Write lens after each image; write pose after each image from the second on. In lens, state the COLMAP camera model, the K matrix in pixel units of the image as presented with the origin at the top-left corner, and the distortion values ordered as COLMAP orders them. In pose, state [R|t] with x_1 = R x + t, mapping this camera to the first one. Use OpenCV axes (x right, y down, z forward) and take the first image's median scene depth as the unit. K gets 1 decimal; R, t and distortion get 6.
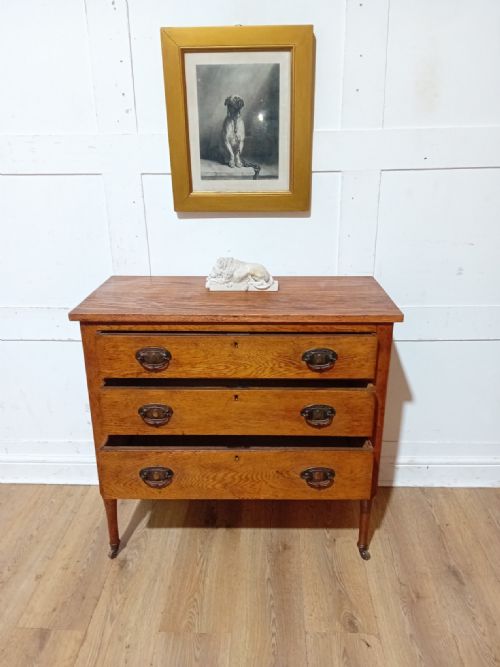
lens RADIAL K [[513.6, 0, 250.0], [0, 513.6, 333.5], [0, 0, 1]] dist [0.042001, -0.097250]
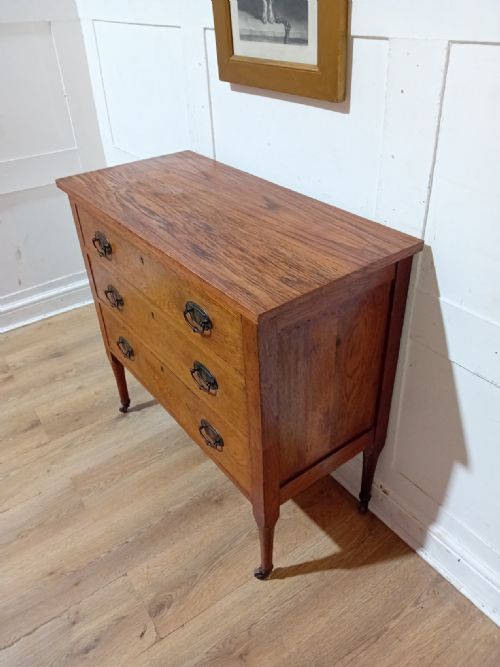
lens RADIAL K [[513.6, 0, 250.0], [0, 513.6, 333.5], [0, 0, 1]] dist [0.042001, -0.097250]
pose [[0.607506, 0.435706, -0.664151, 0.607850], [-0.246563, 0.898268, 0.363761, -0.196073], [0.755078, -0.057232, 0.653132, 0.511960]]
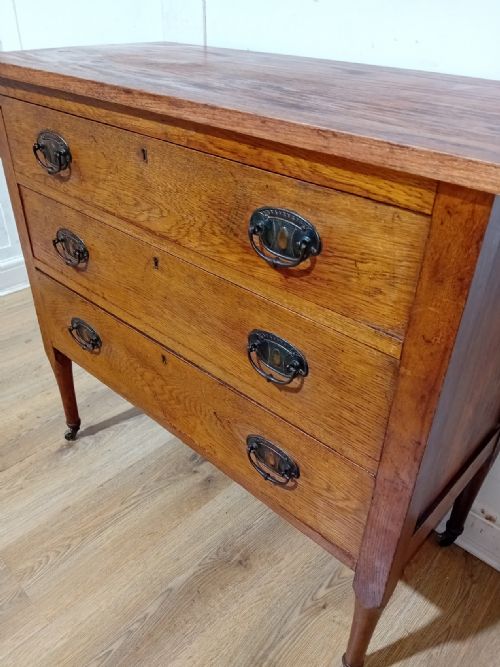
lens RADIAL K [[524.8, 0, 255.9], [0, 524.8, 333.9], [0, 0, 1]] dist [0.106252, -0.208754]
pose [[0.746413, 0.381634, -0.545182, 0.332104], [-0.258573, 0.921175, 0.290821, -0.002456], [0.613195, -0.076103, 0.786257, 0.595836]]
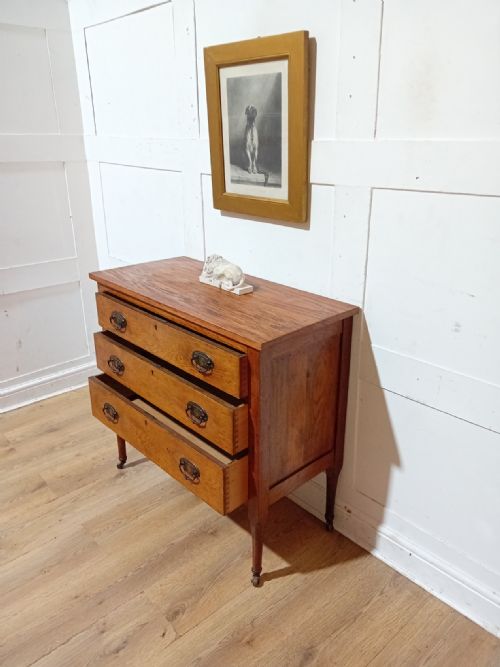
lens RADIAL K [[511.5, 0, 250.0], [0, 511.5, 334.9], [0, 0, 1]] dist [0.047145, -0.096692]
pose [[0.699247, 0.273946, -0.660308, 0.760867], [-0.255048, 0.958477, 0.127561, -0.140853], [0.667835, 0.079214, 0.740082, 0.250846]]
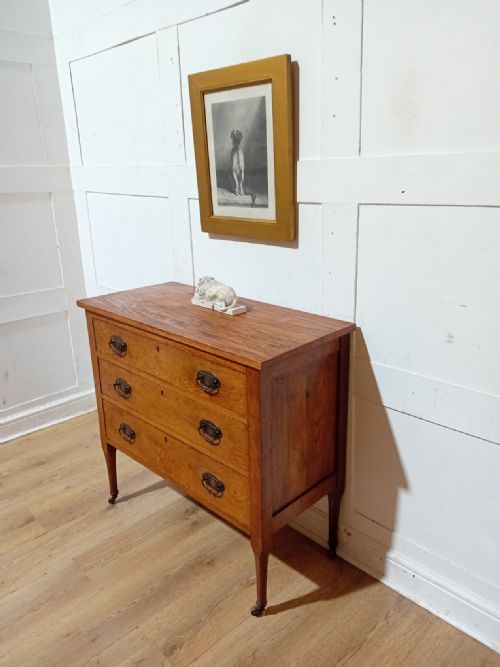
lens RADIAL K [[511.5, 0, 250.0], [0, 511.5, 334.9], [0, 0, 1]] dist [0.047145, -0.096692]
pose [[0.721630, 0.211601, -0.659147, 0.755670], [-0.228080, 0.971652, 0.062222, -0.115270], [0.653628, 0.105438, 0.749436, 0.255558]]
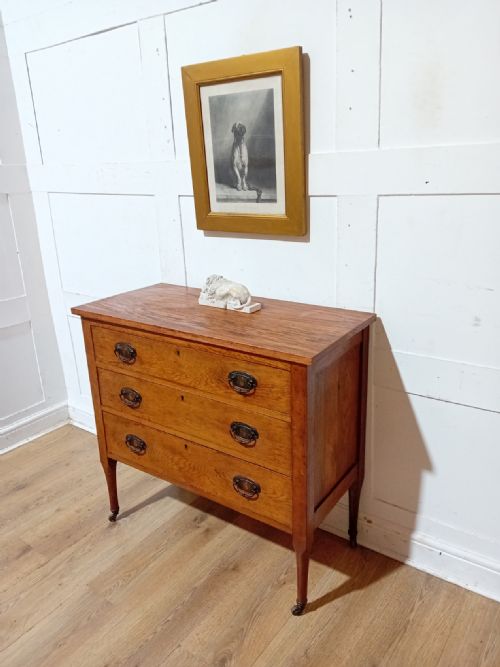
lens RADIAL K [[511.5, 0, 250.0], [0, 511.5, 334.9], [0, 0, 1]] dist [0.047145, -0.096692]
pose [[0.828874, 0.160795, -0.535829, 0.594079], [-0.170546, 0.984839, 0.031719, -0.072448], [0.532805, 0.065093, 0.843731, 0.156566]]
